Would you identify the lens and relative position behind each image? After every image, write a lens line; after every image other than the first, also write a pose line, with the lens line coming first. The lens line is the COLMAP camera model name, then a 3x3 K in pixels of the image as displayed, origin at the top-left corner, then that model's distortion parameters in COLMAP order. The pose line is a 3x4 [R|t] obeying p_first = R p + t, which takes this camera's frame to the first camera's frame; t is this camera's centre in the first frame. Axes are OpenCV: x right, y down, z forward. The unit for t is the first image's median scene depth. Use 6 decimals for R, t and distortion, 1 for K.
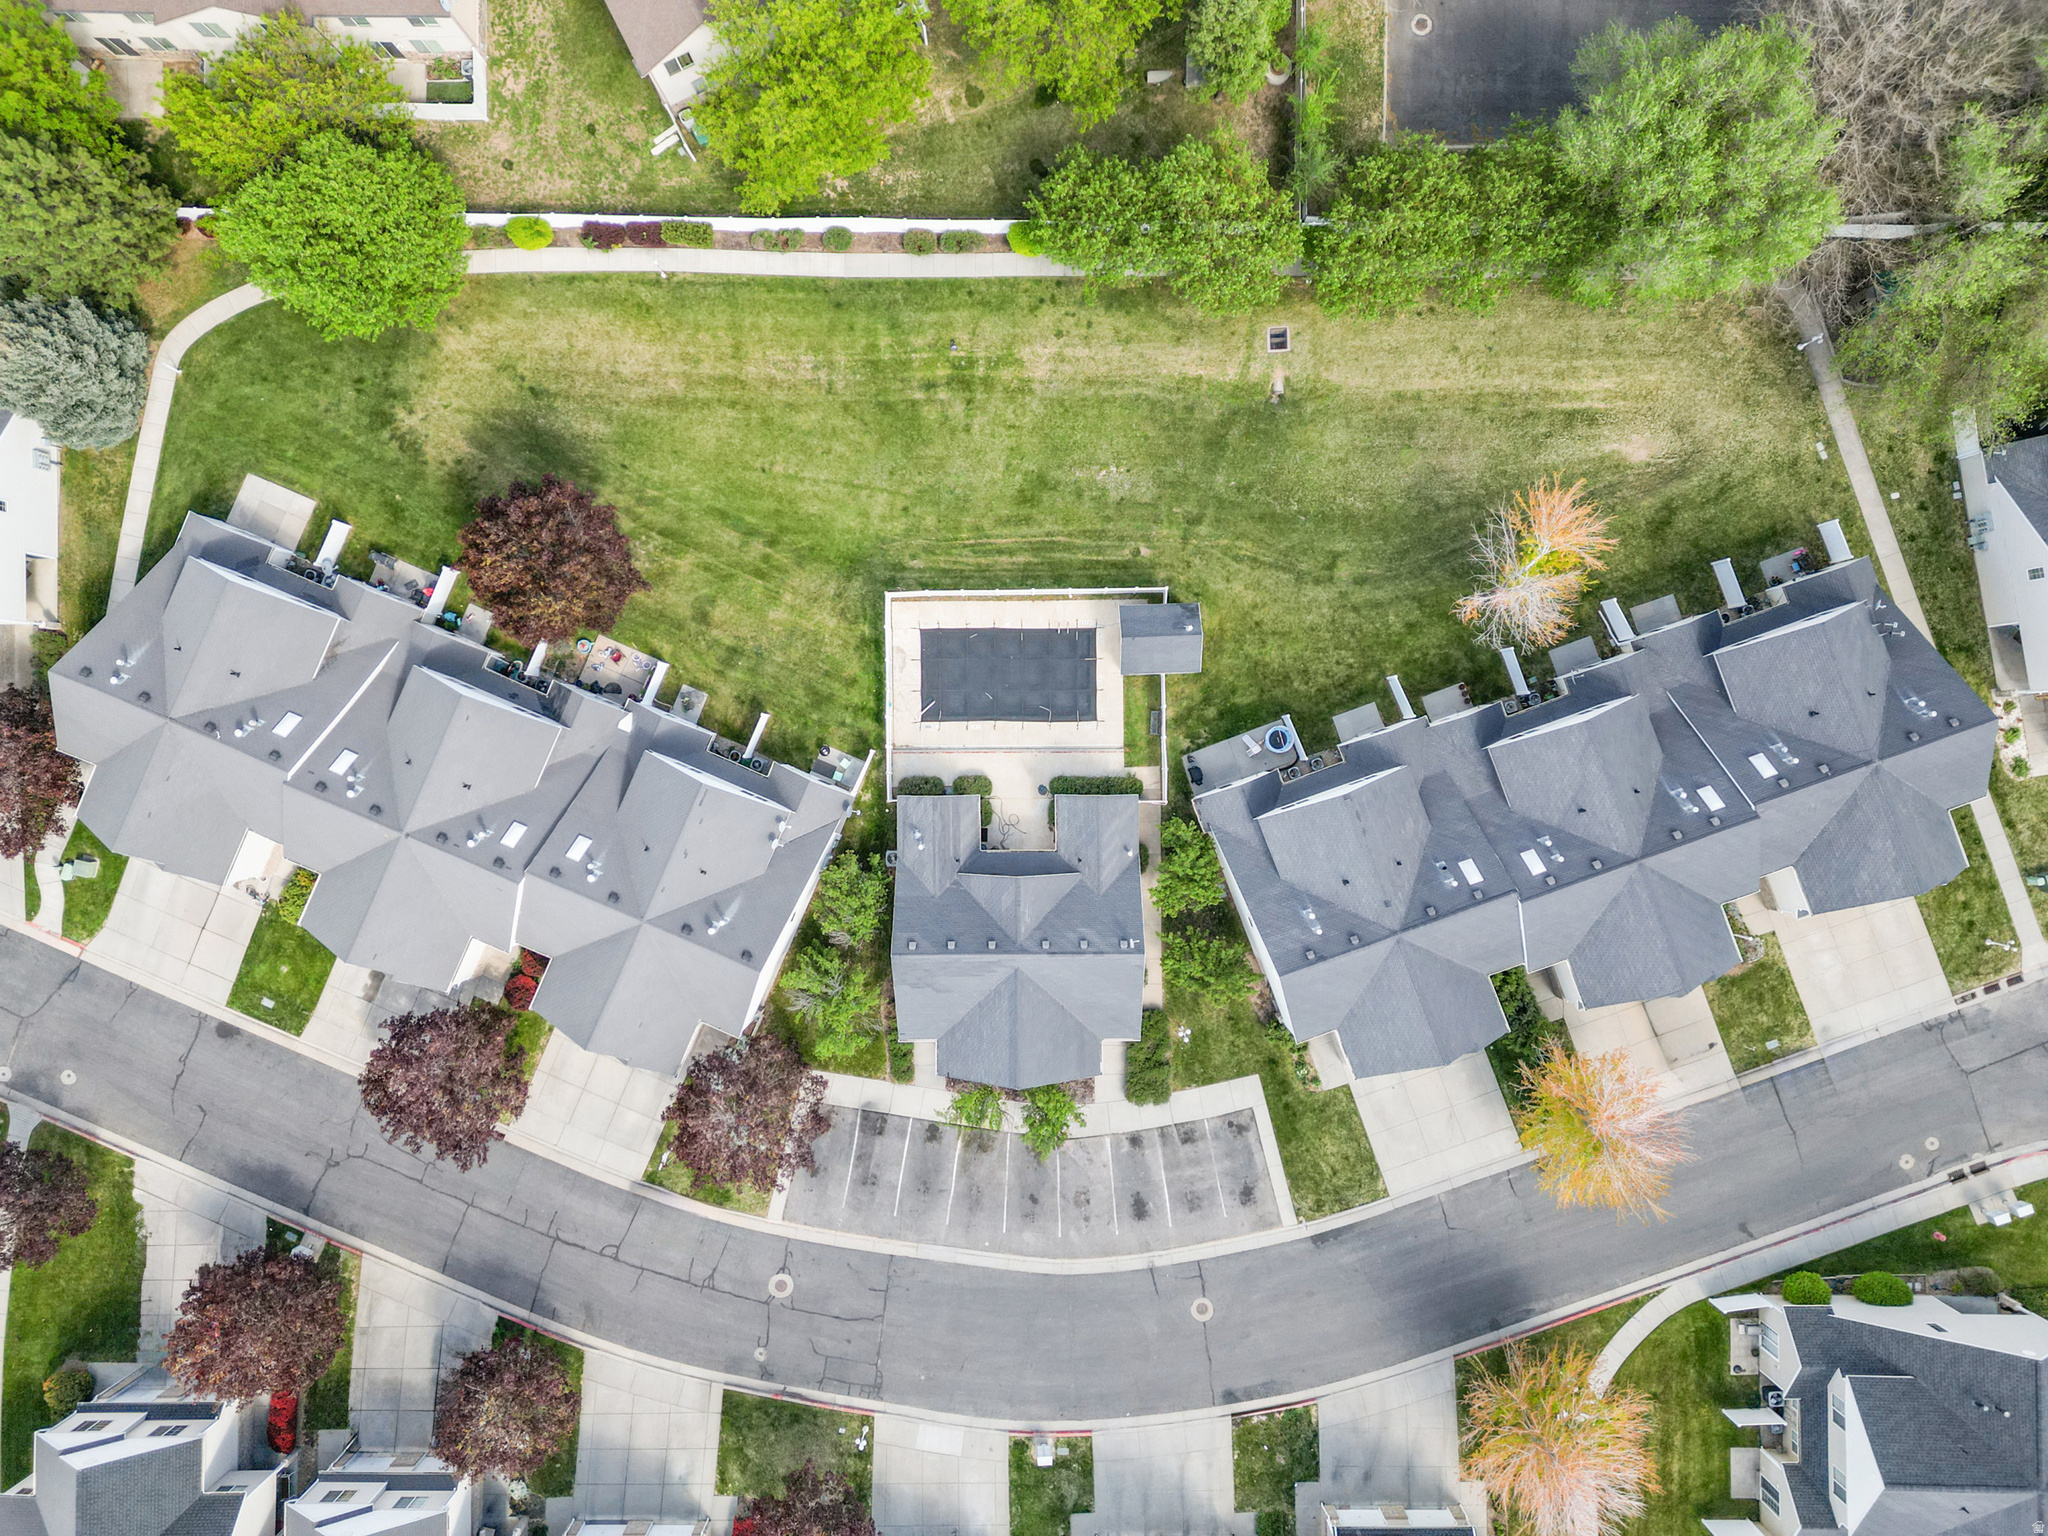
lens RADIAL K [[1449.7, 0, 1024.0], [0, 1449.7, 768.0], [0, 0, 1]] dist [0.074437, -0.066482]
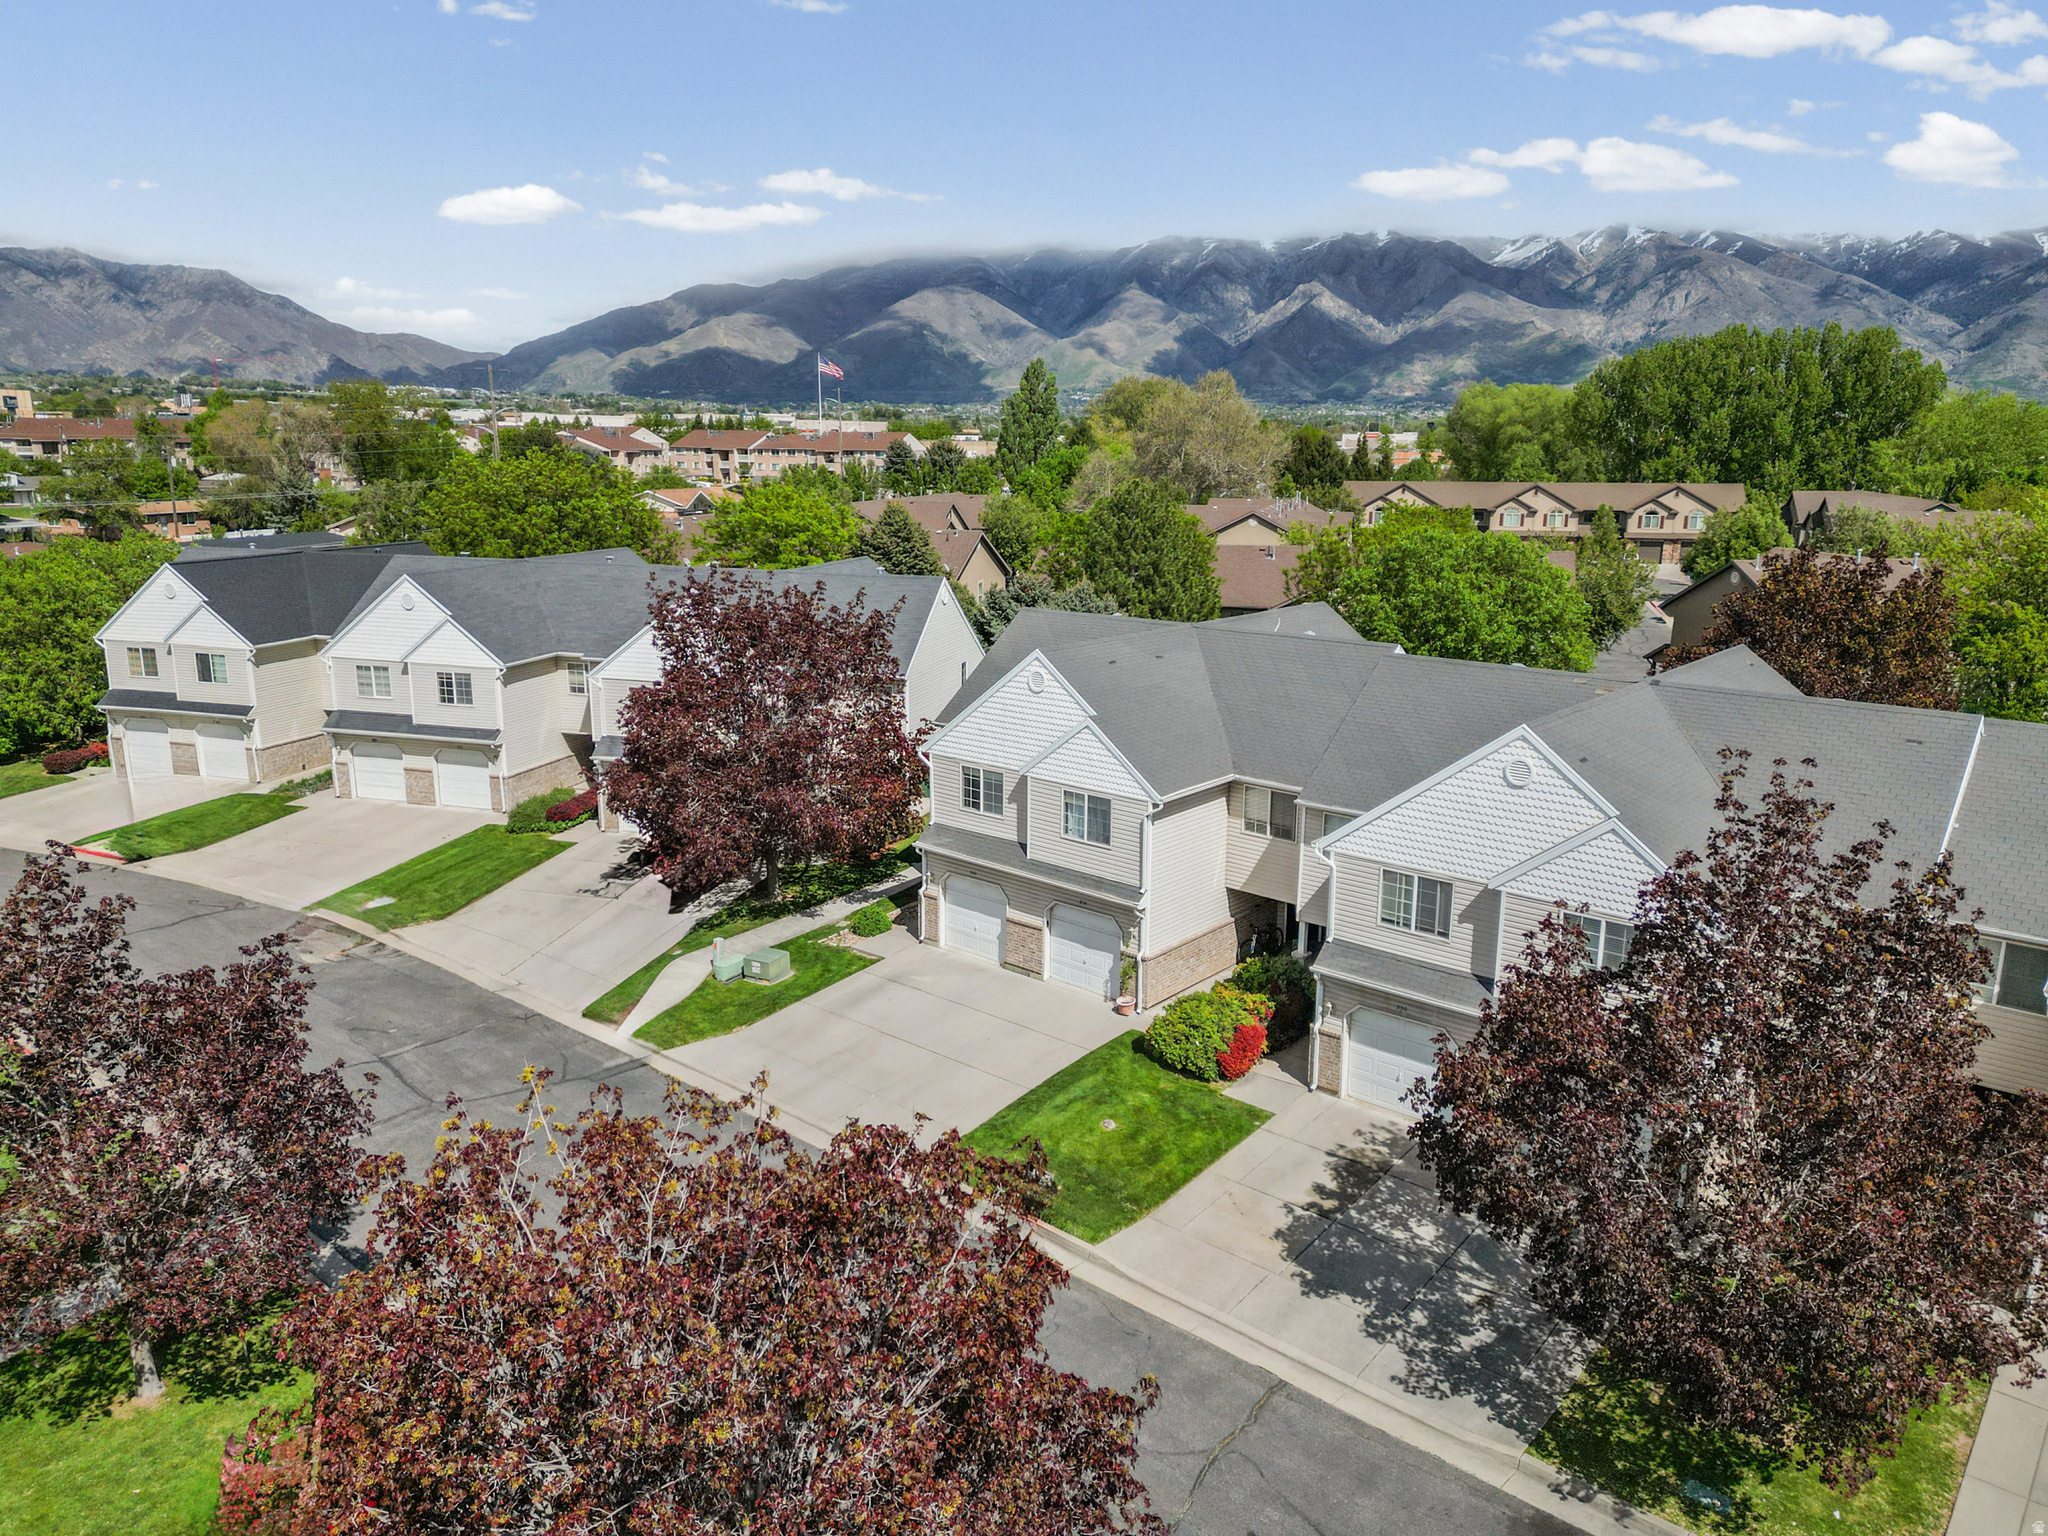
lens RADIAL K [[1418.2, 0, 1024.0], [0, 1418.2, 768.0], [0, 0, 1]] dist [0.066529, -0.059655]
pose [[0.954561, 0.075694, -0.288242, -0.423827], [-0.297988, 0.229383, -0.926600, 0.458066], [-0.004020, 0.970389, 0.241516, 0.821277]]
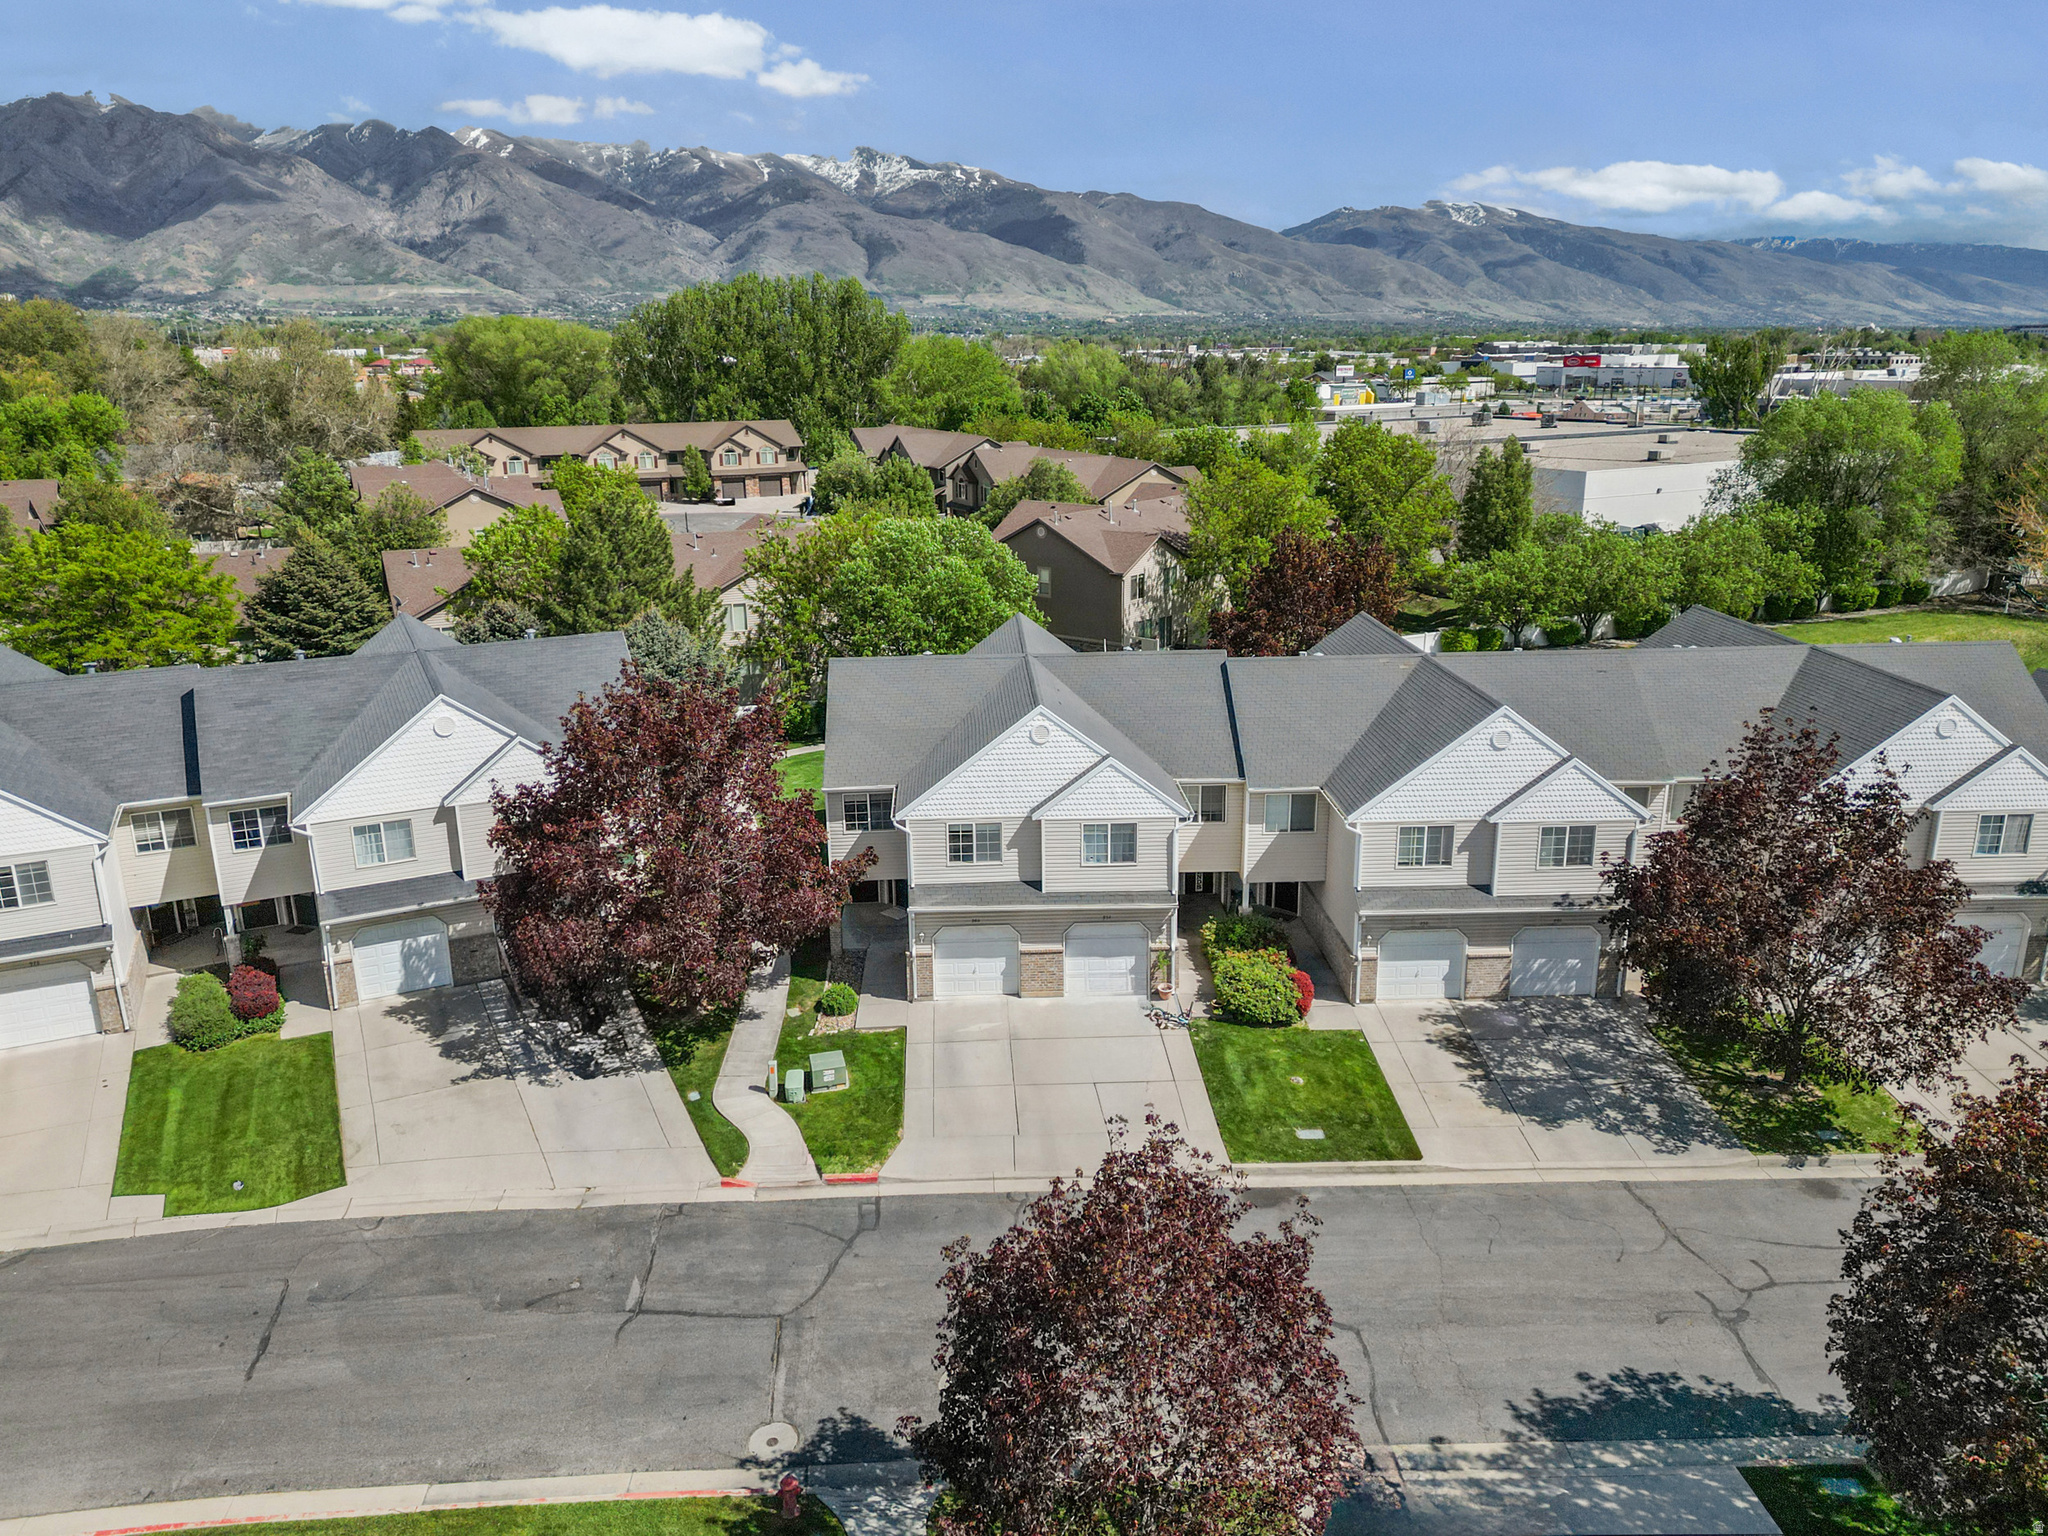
lens RADIAL K [[1449.7, 0, 1024.0], [0, 1449.7, 768.0], [0, 0, 1]] dist [0.074437, -0.066482]
pose [[0.901123, -0.128443, 0.414101, -0.755997], [0.433562, 0.264497, -0.861432, 0.467826], [0.001116, 0.955795, 0.294032, 0.768216]]
